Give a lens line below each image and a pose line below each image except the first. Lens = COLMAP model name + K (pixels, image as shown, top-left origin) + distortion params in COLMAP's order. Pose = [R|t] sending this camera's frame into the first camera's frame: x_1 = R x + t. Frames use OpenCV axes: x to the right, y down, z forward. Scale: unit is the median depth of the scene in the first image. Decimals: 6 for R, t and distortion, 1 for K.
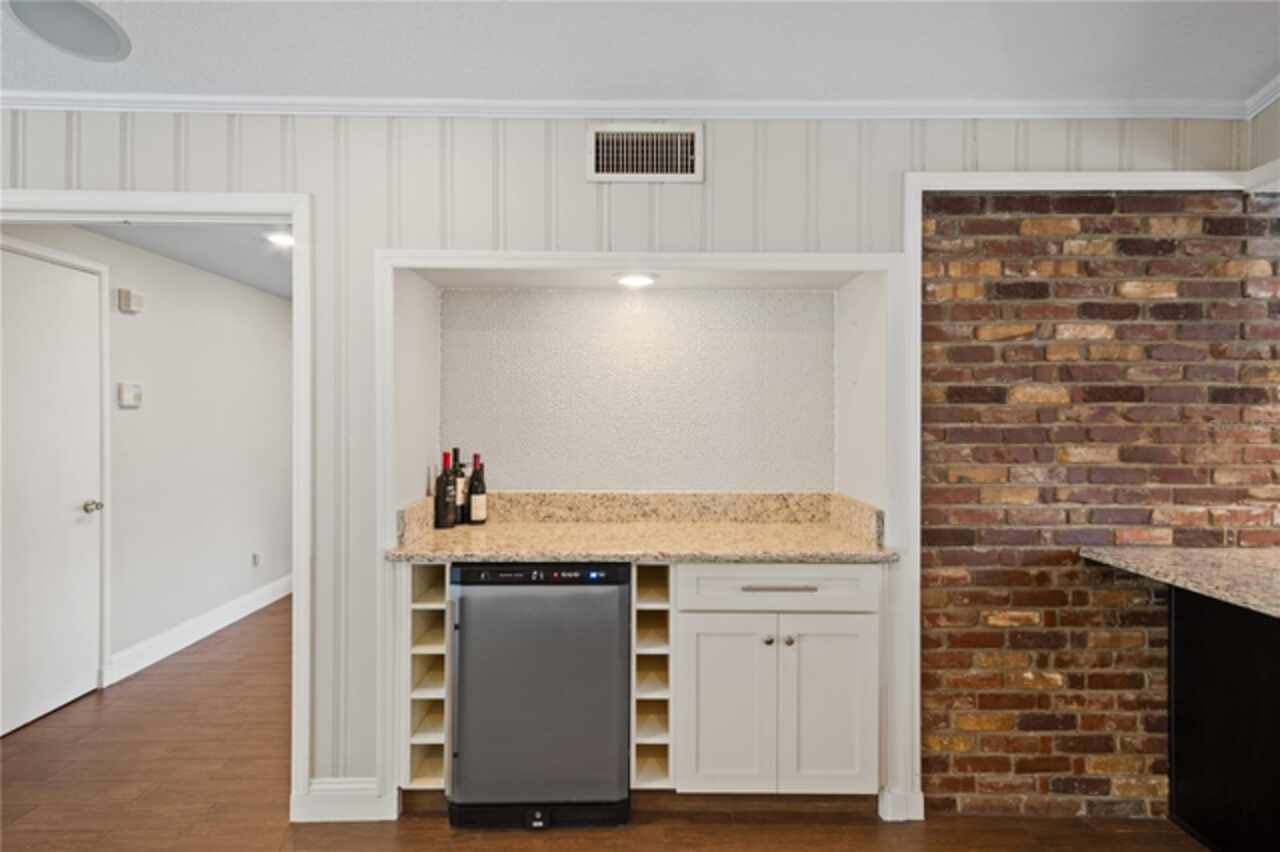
lens RADIAL K [[694.3, 0, 640.3], [0, 694.3, 422.6], [0, 0, 1]] dist [0.017865, 0.000238]
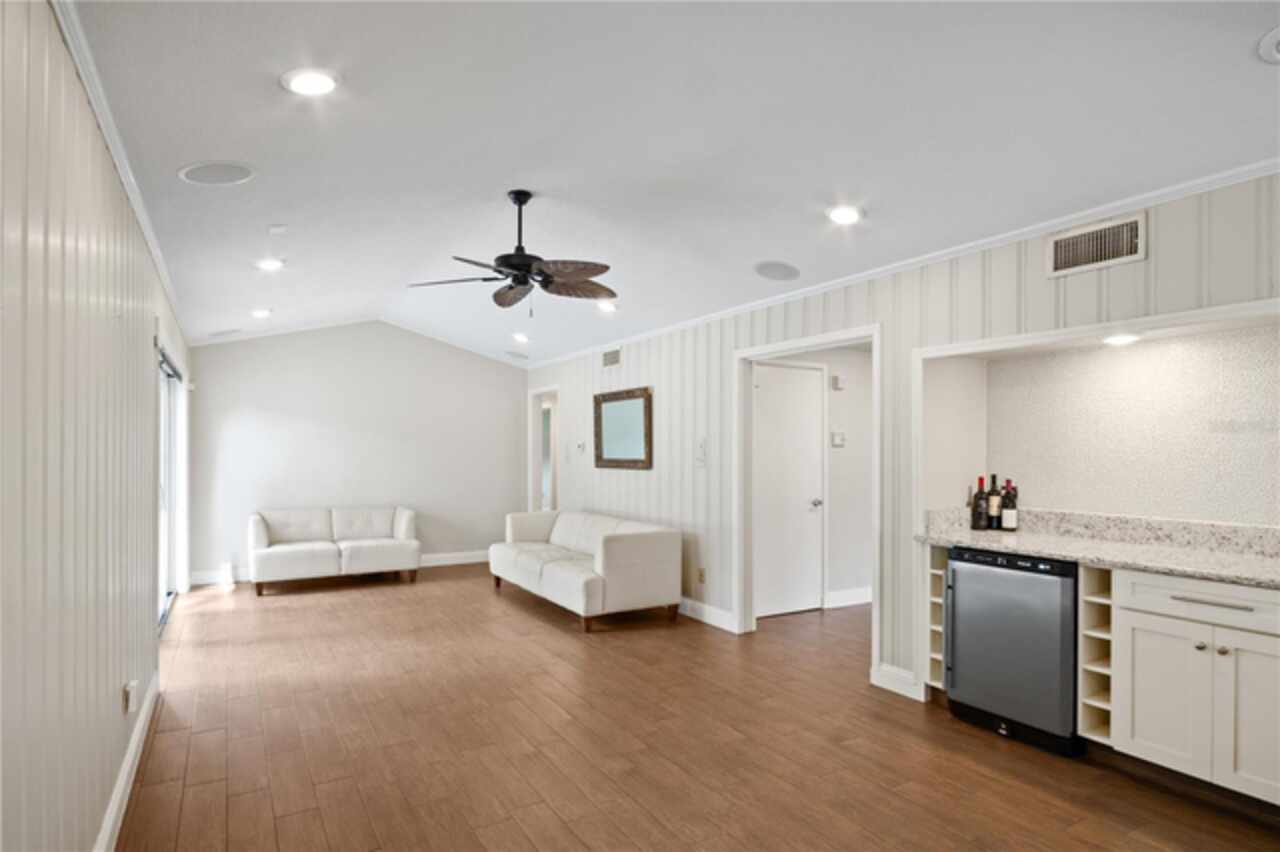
lens RADIAL K [[691.8, 0, 636.2], [0, 691.8, 444.6], [0, 0, 1]] dist [-0.003248, -0.000651]
pose [[0.505681, -0.008538, -0.862678, 0.652425], [-0.006434, 0.999886, -0.013667, 0.000349], [0.862697, 0.012461, 0.505568, -0.360058]]
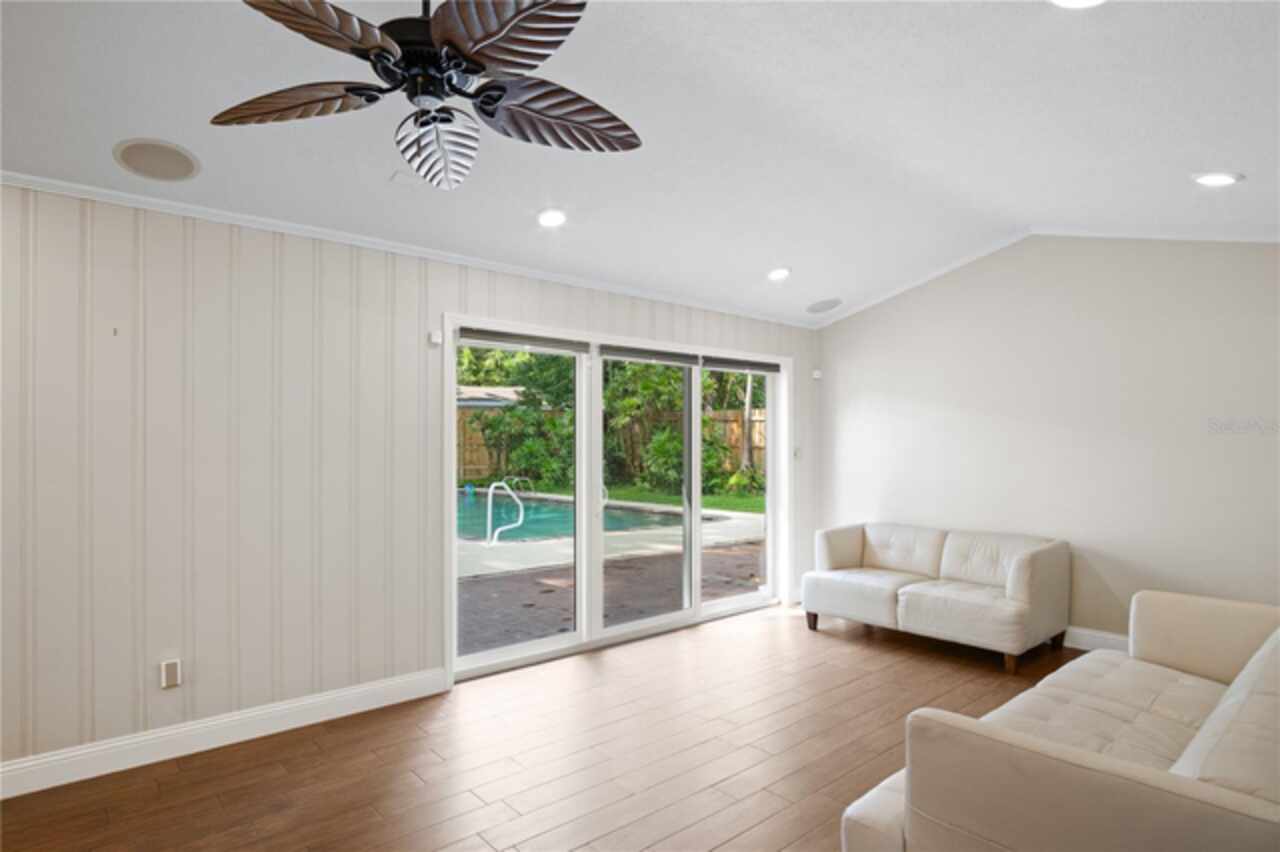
lens RADIAL K [[691.8, 0, 636.2], [0, 691.8, 444.6], [0, 0, 1]] dist [-0.003248, -0.000651]
pose [[-0.760133, -0.003133, -0.649760, -0.534332], [-0.005618, 0.999983, 0.001751, -0.011895], [0.649744, 0.004981, -0.760137, 0.951255]]
